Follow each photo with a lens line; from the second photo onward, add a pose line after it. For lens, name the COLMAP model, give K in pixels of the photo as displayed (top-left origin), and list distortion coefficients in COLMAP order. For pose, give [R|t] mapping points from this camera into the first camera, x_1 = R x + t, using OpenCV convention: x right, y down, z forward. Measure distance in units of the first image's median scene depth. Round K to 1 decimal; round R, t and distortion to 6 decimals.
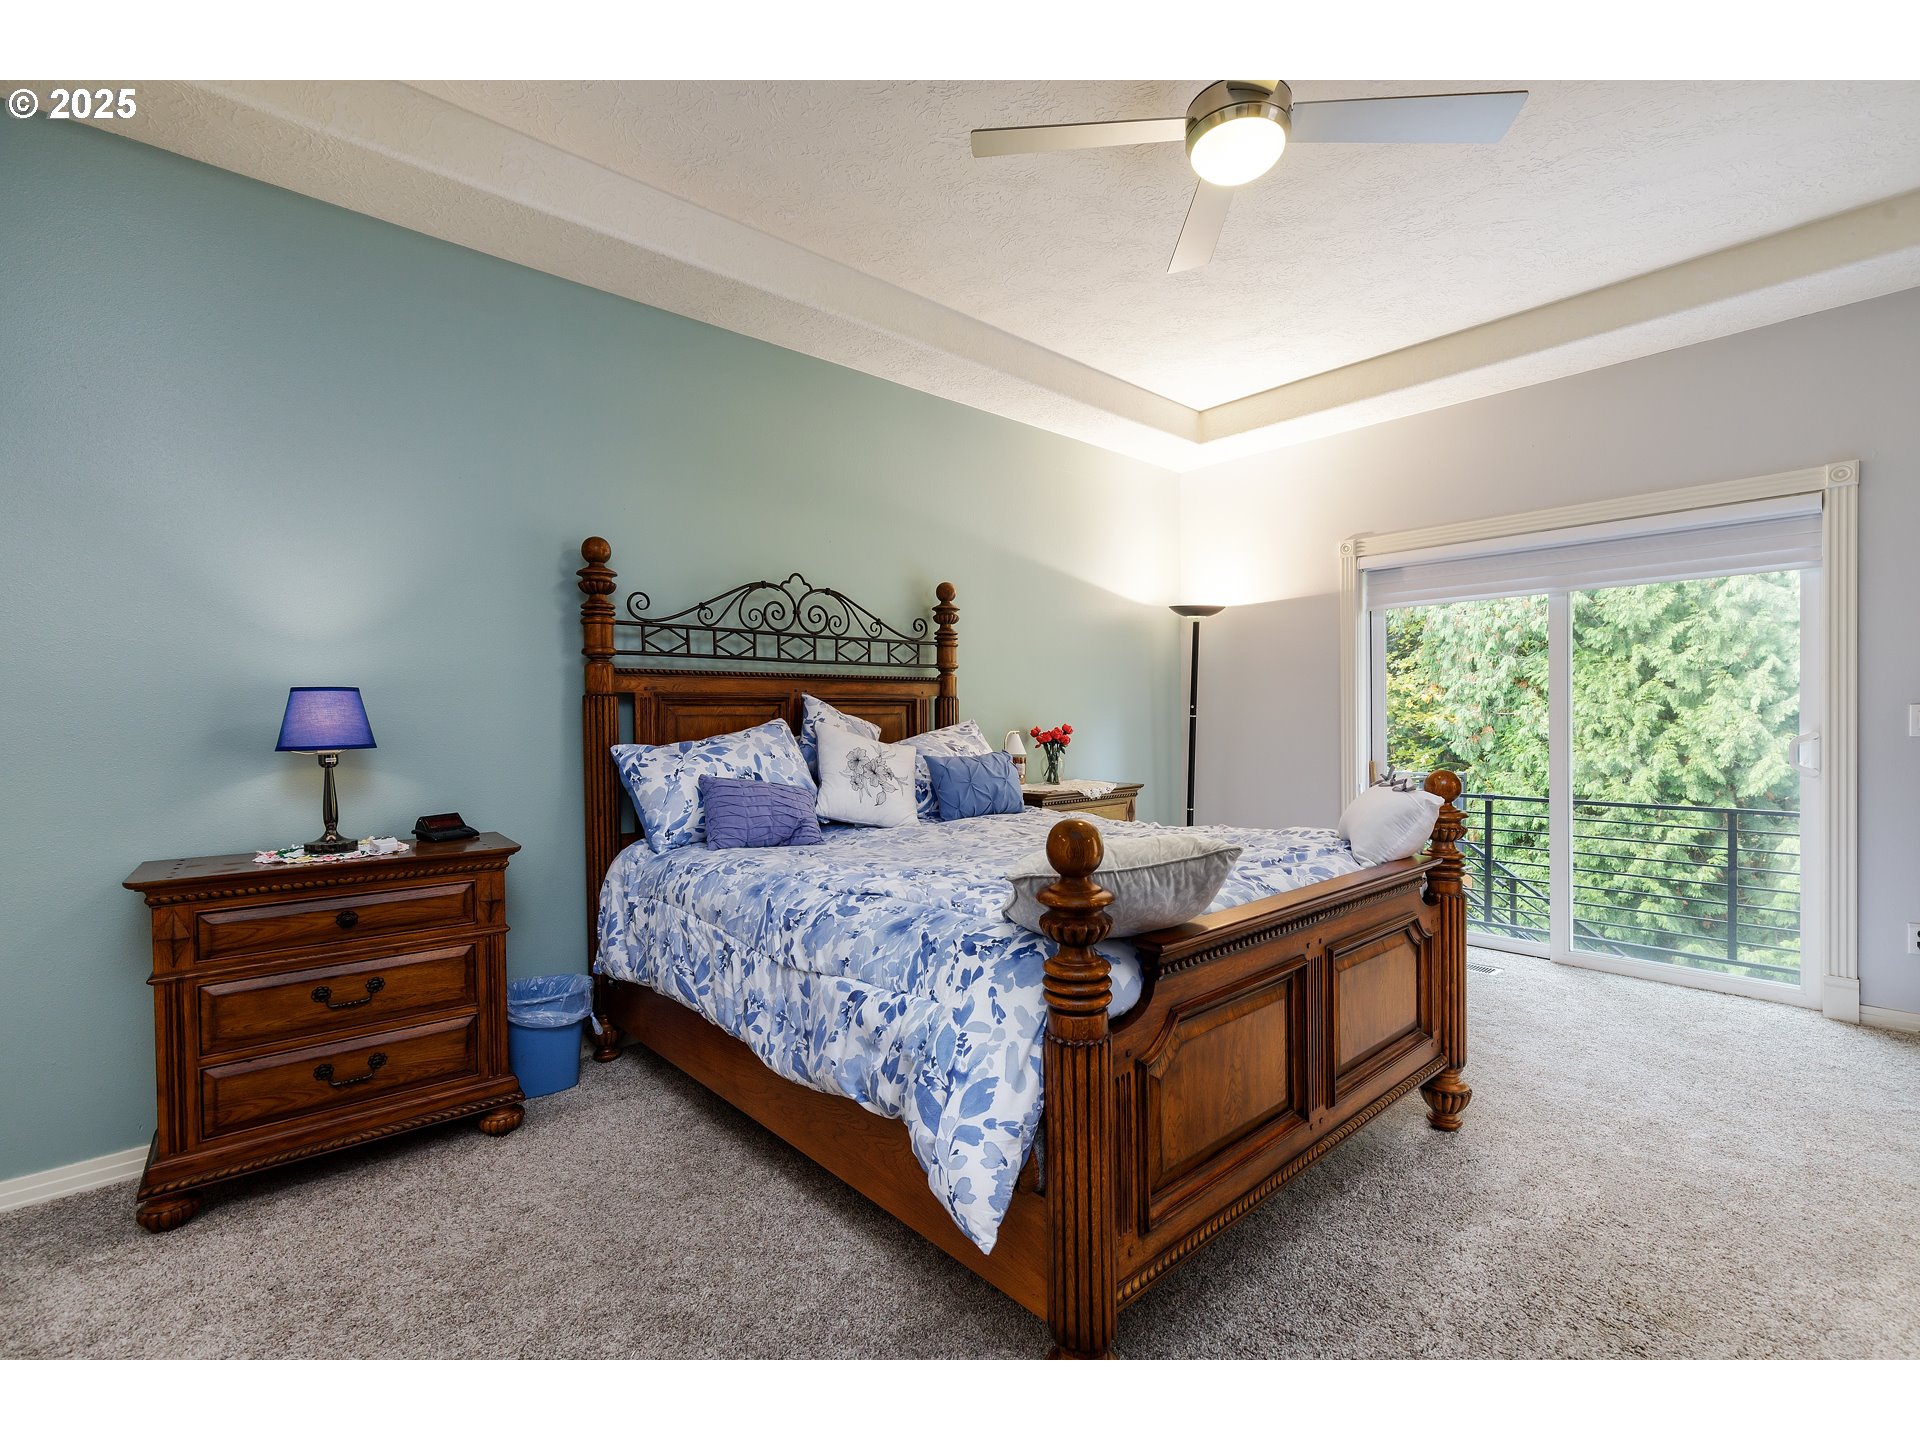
lens RADIAL K [[860.5, 0, 996.4], [0, 860.5, 714.3], [0, 0, 1]] dist [0.002023, 0.000298]
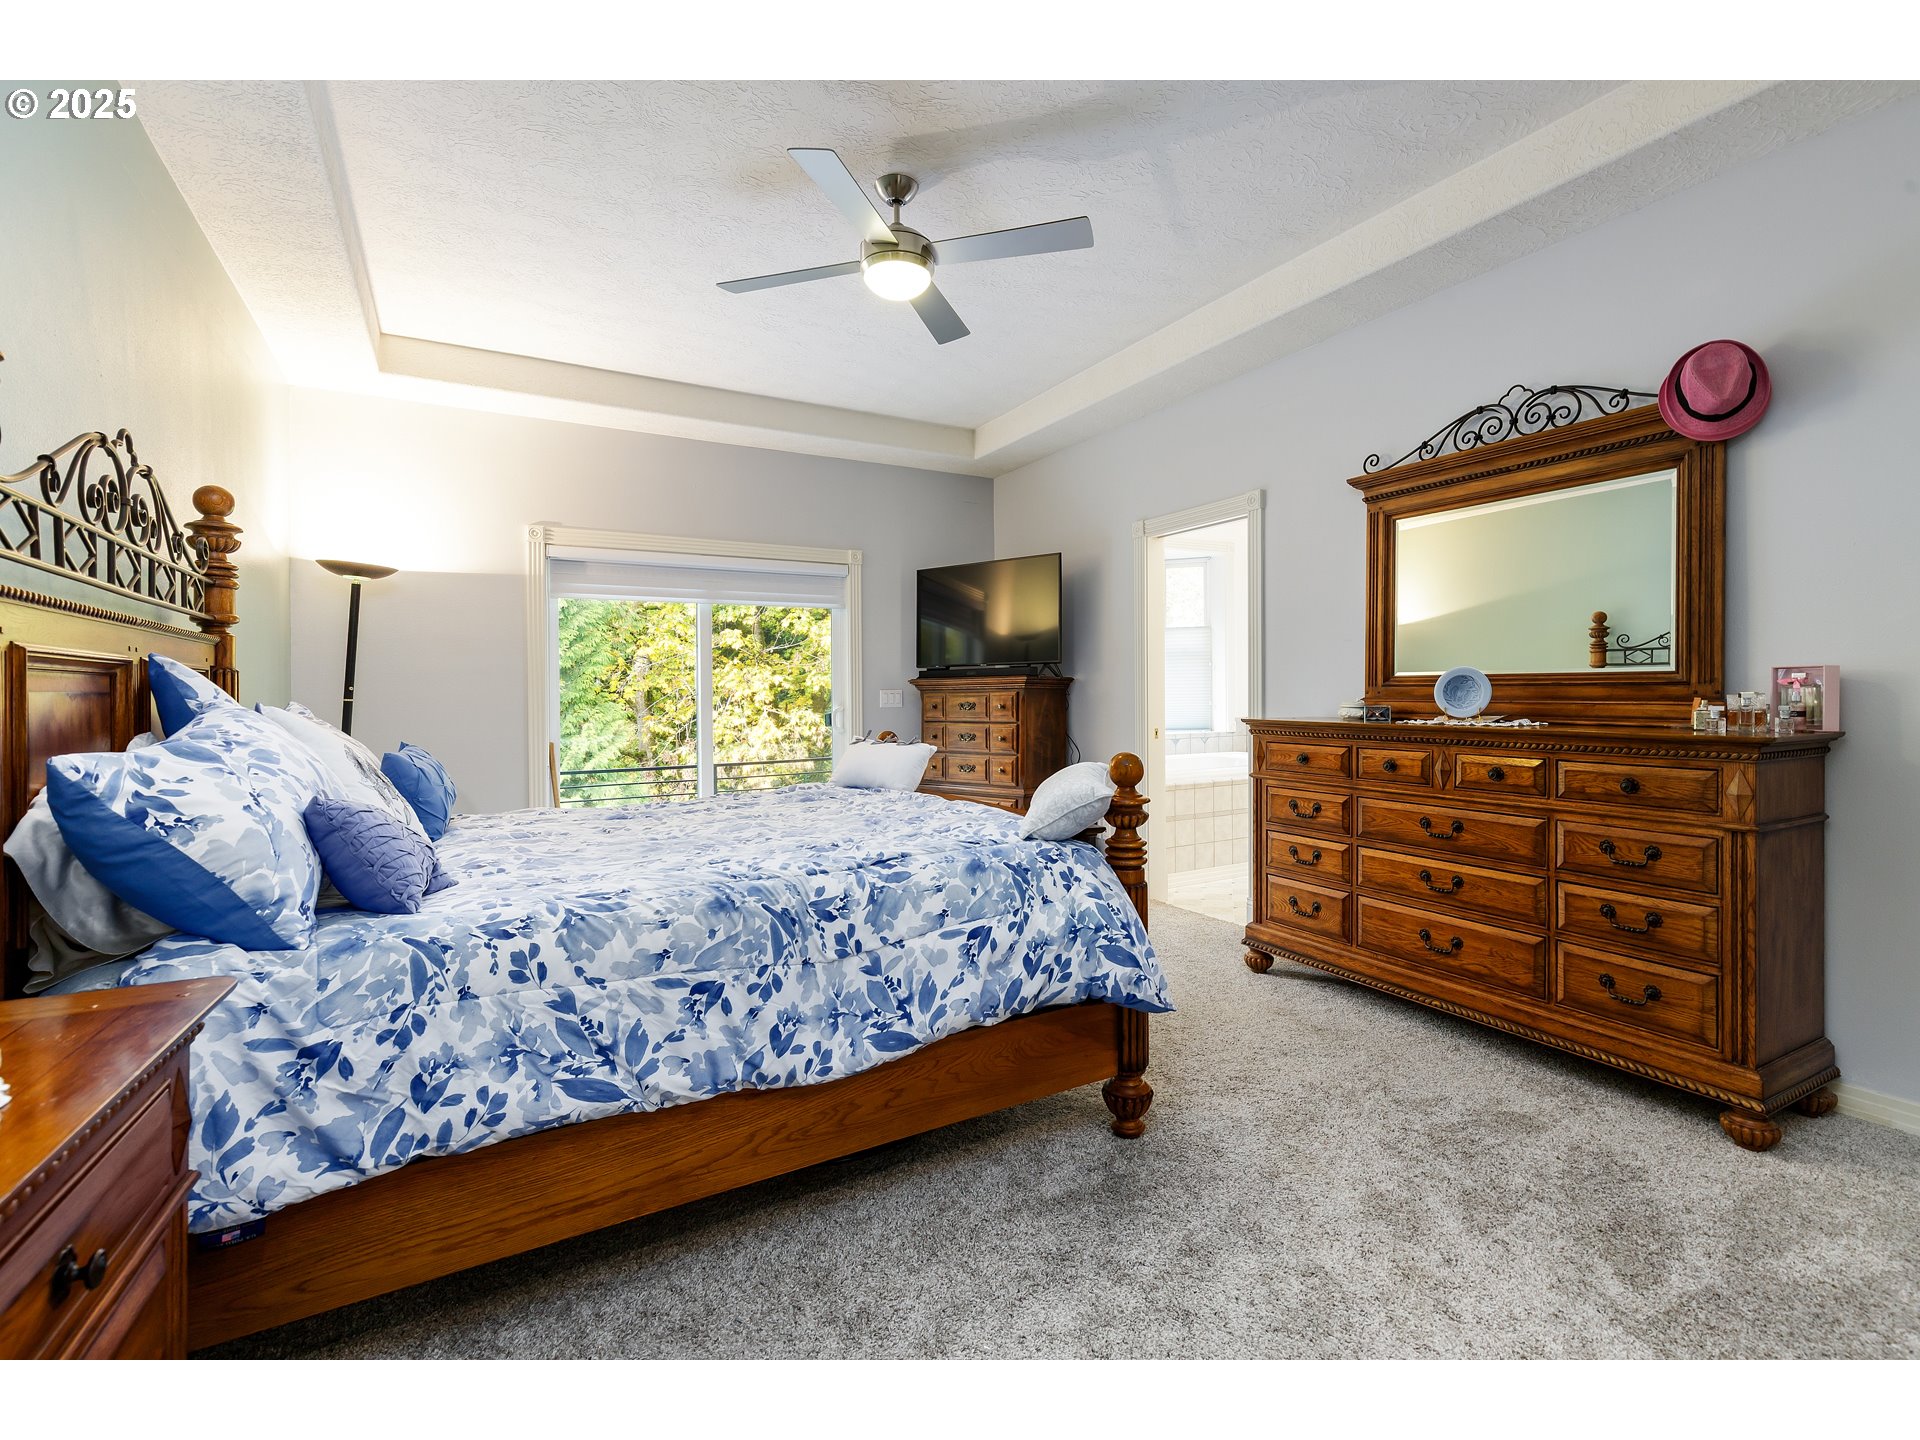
lens RADIAL K [[877.3, 0, 961.9], [0, 877.3, 688.2], [0, 0, 1]] dist [0.002293, 0.000060]
pose [[0.232307, 0.010403, 0.972587, -1.104688], [0.006289, 0.999906, -0.012197, 0.012307], [-0.972622, 0.008950, 0.232220, 0.627307]]
